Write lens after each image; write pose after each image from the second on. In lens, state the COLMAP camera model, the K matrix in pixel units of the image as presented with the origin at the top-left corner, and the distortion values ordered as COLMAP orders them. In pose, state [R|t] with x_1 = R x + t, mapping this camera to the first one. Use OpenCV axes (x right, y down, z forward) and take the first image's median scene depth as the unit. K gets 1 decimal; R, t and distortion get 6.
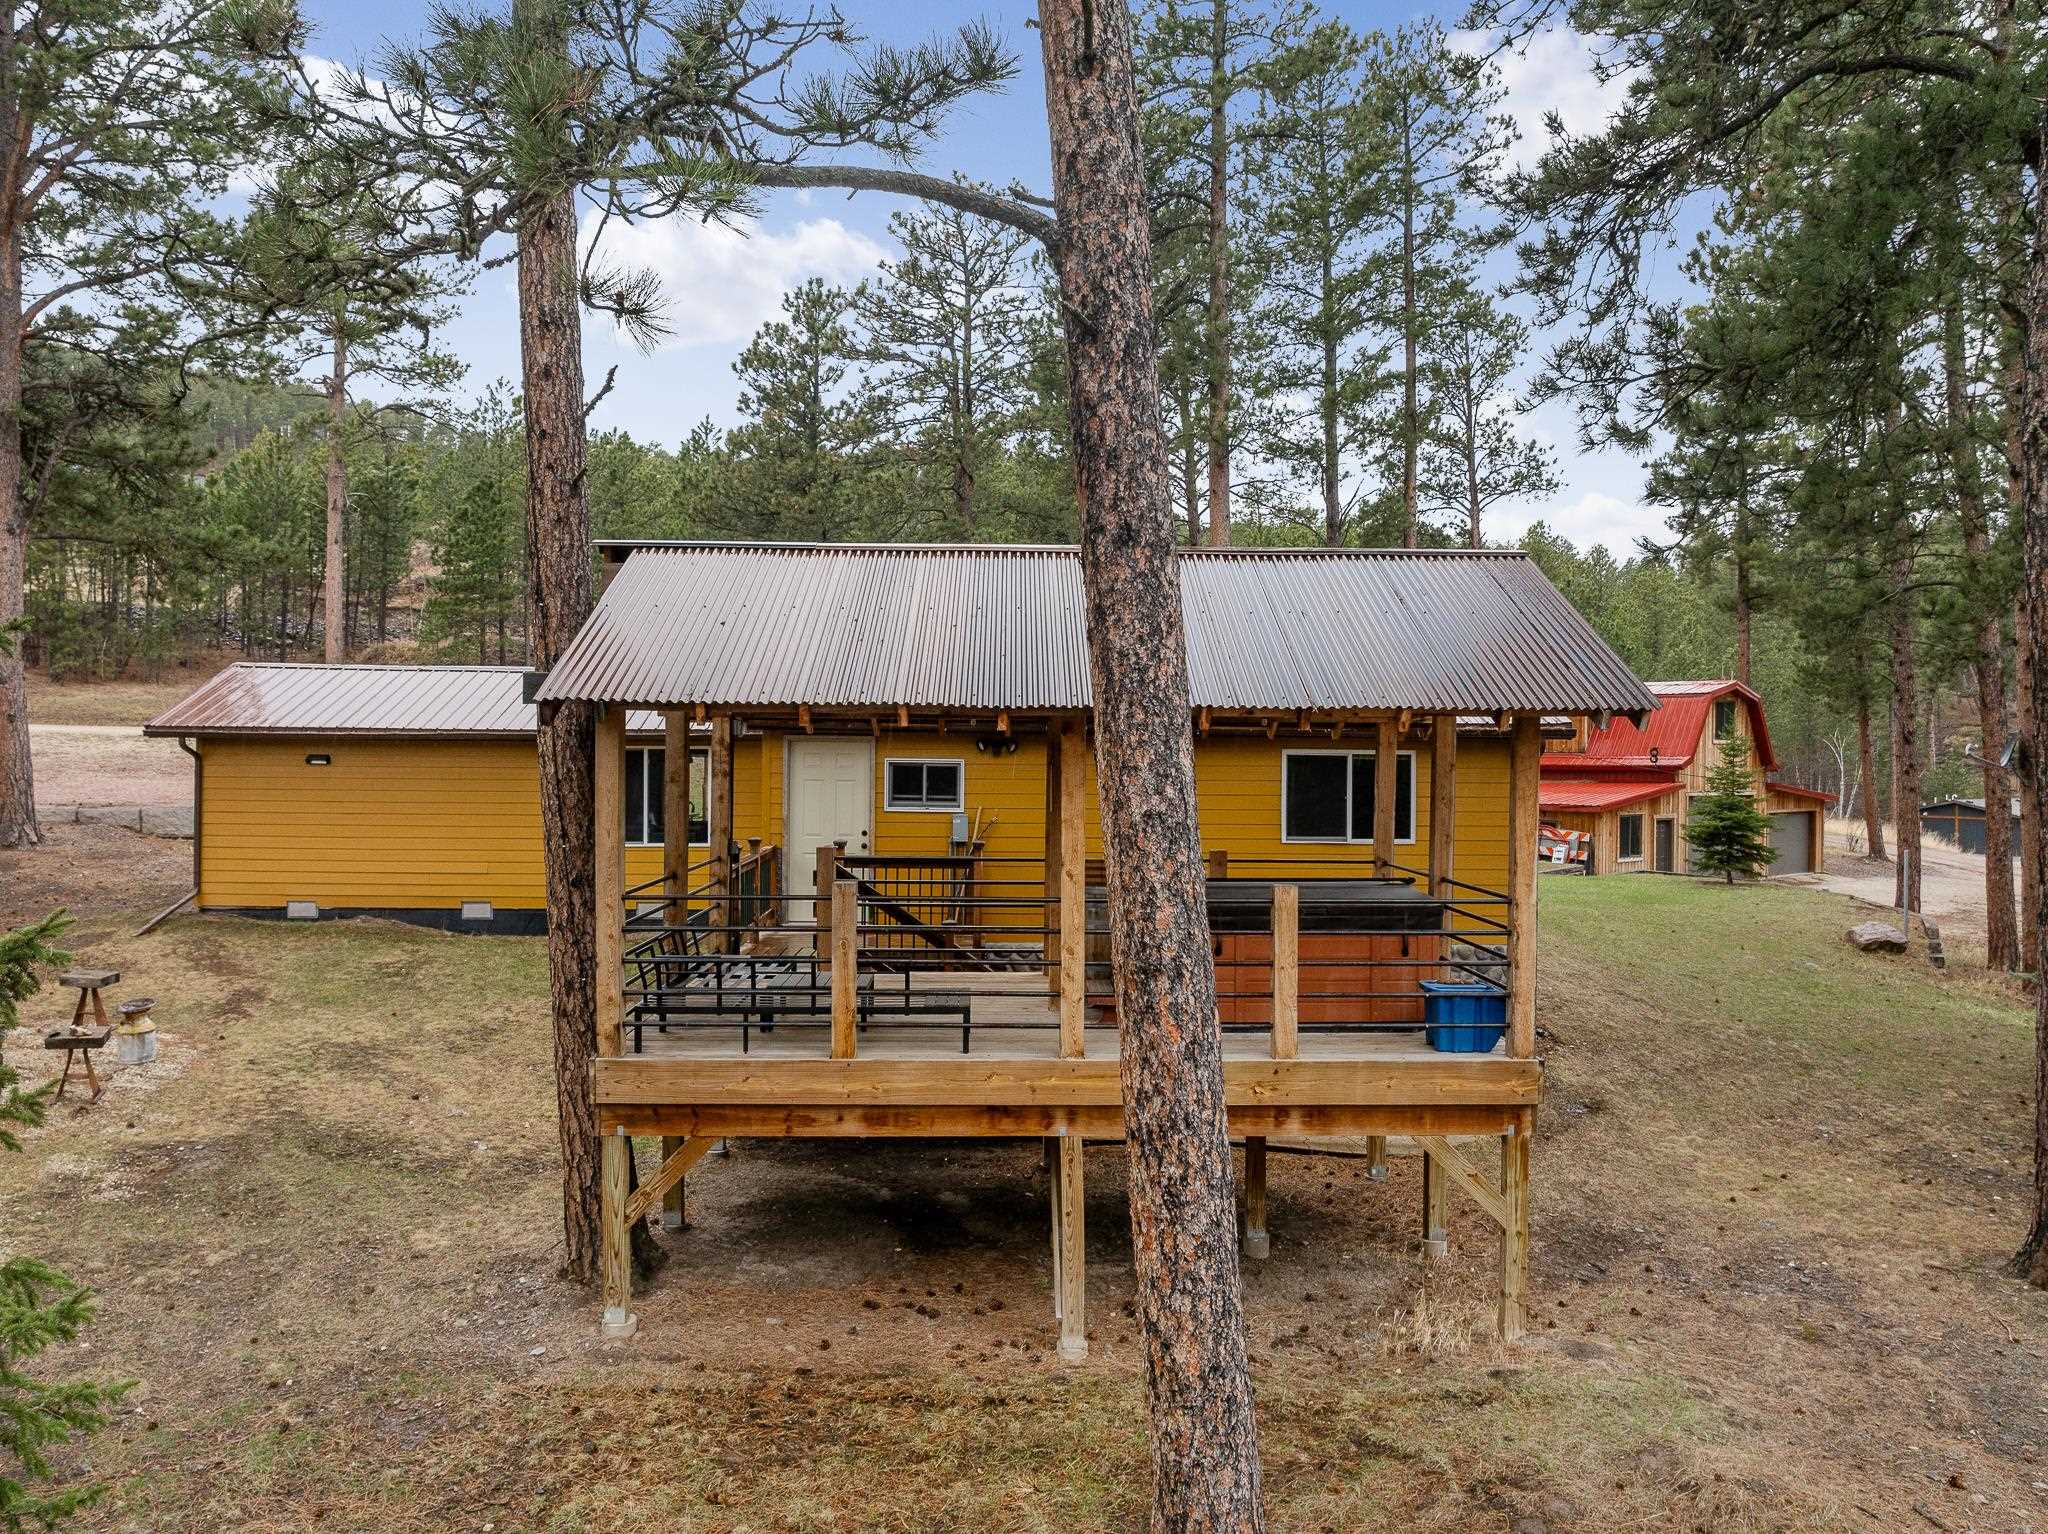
lens RADIAL K [[1429.4, 0, 1035.8], [0, 1429.4, 756.6], [0, 0, 1]] dist [-0.060769, 0.032662]
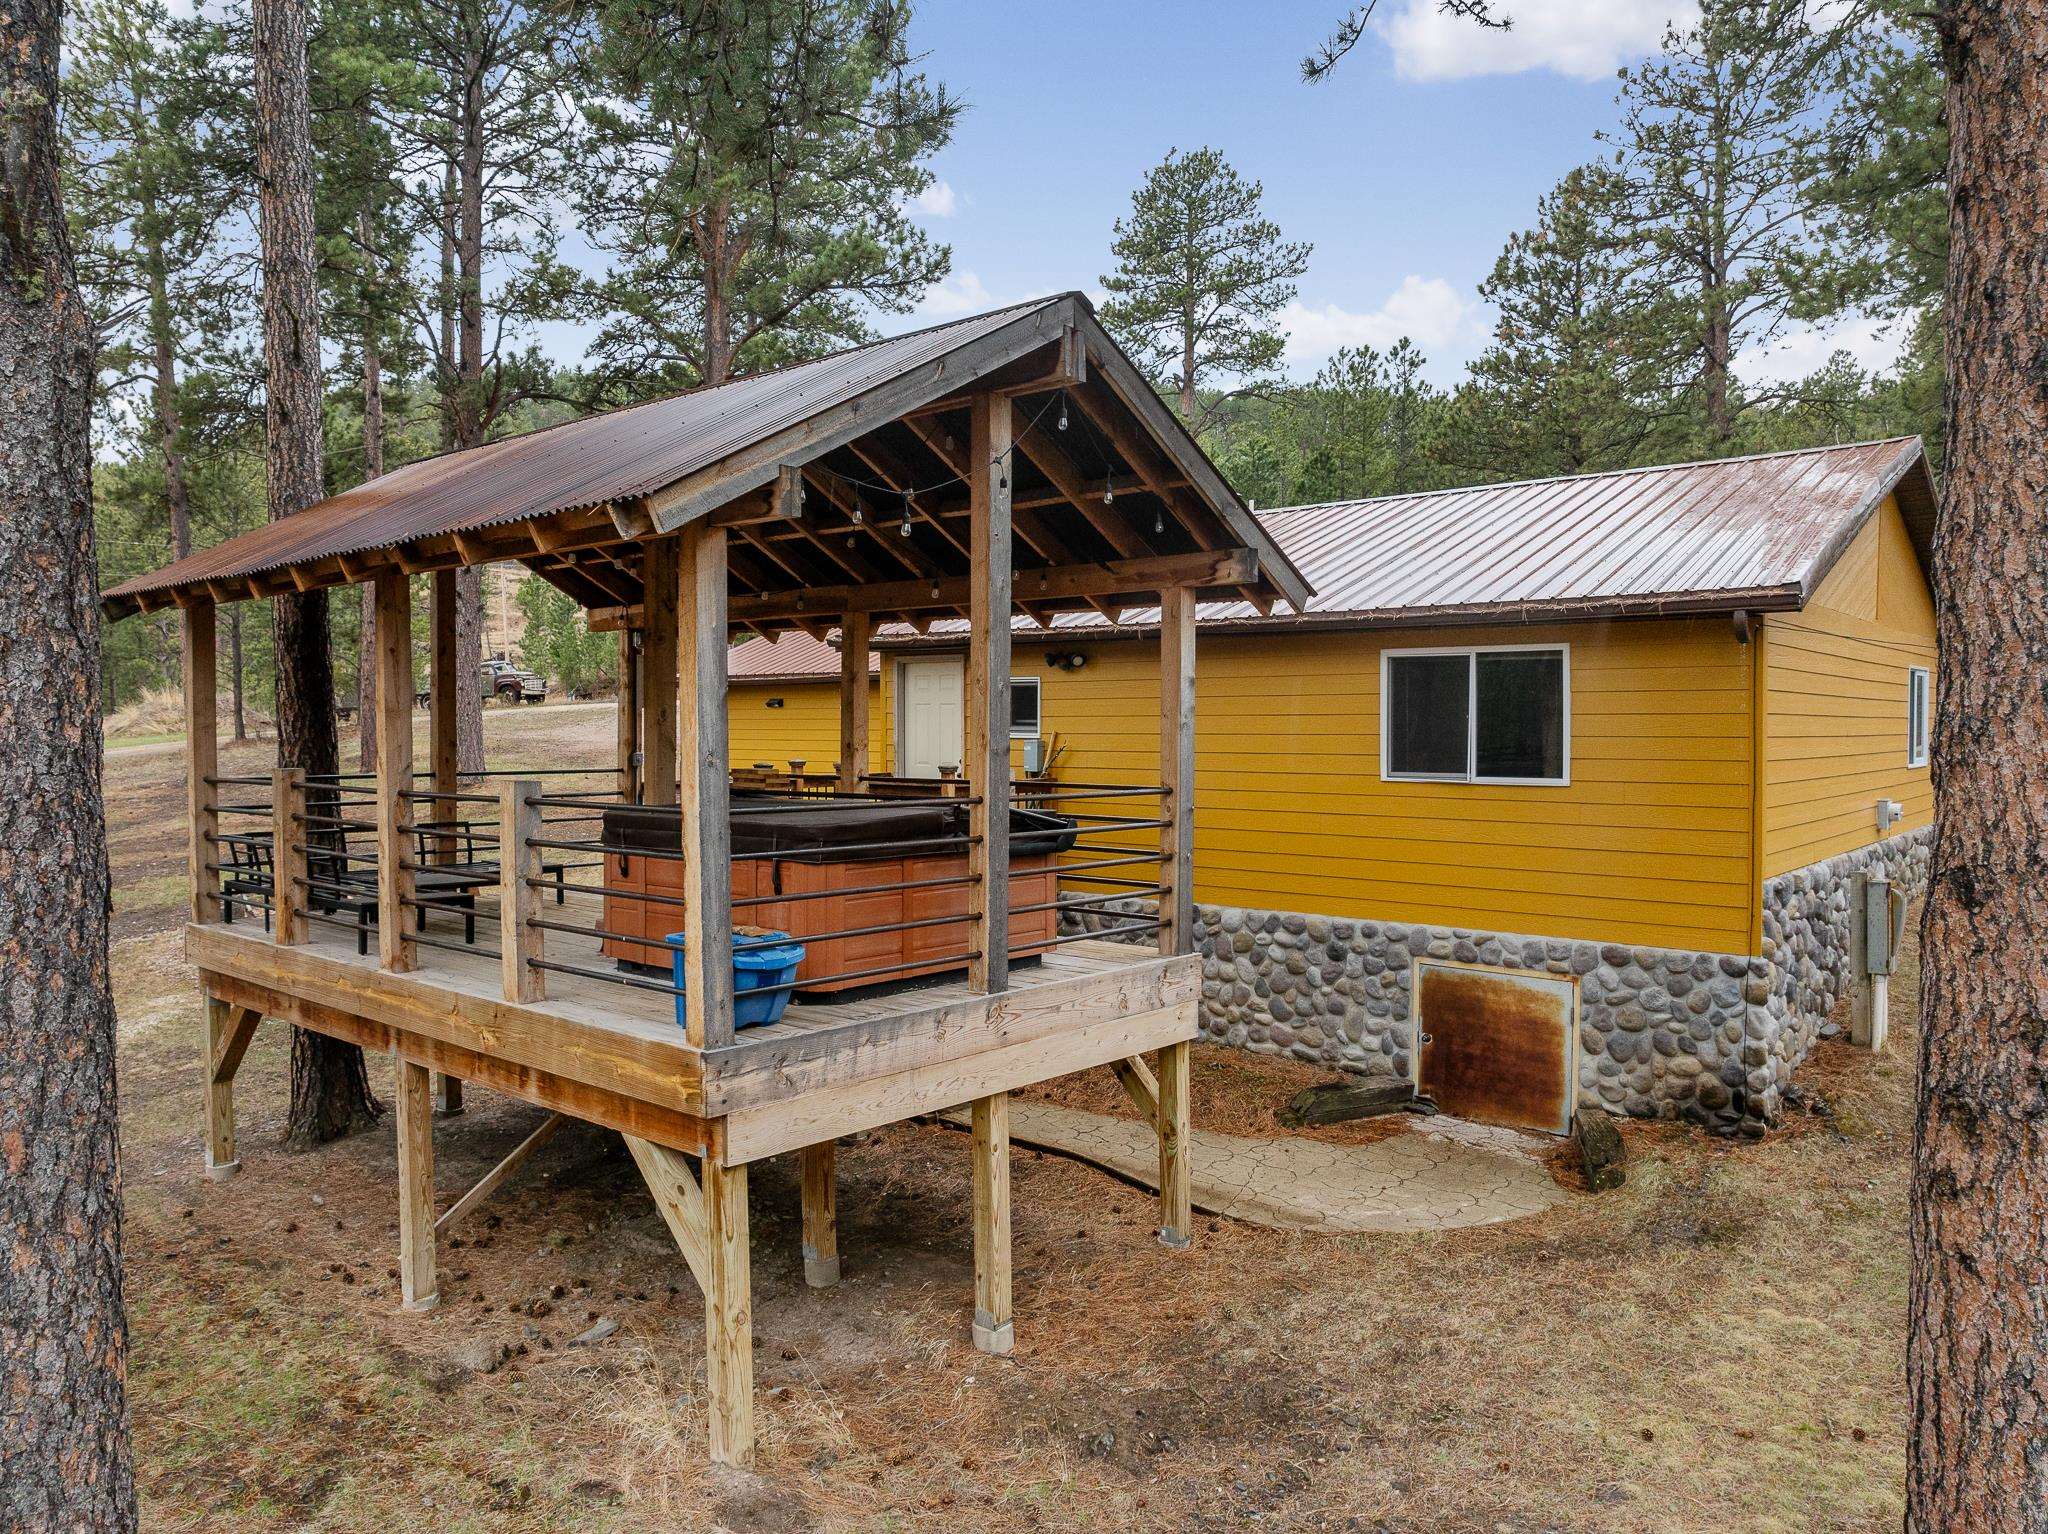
lens RADIAL K [[1429.4, 0, 1026.5], [0, 1429.4, 772.8], [0, 0, 1]] dist [-0.060769, 0.032662]
pose [[0.745125, 0.014017, -0.666777, 0.562255], [0.002502, 0.999713, 0.023812, 0.042600], [0.666920, -0.019411, 0.744876, 0.378478]]
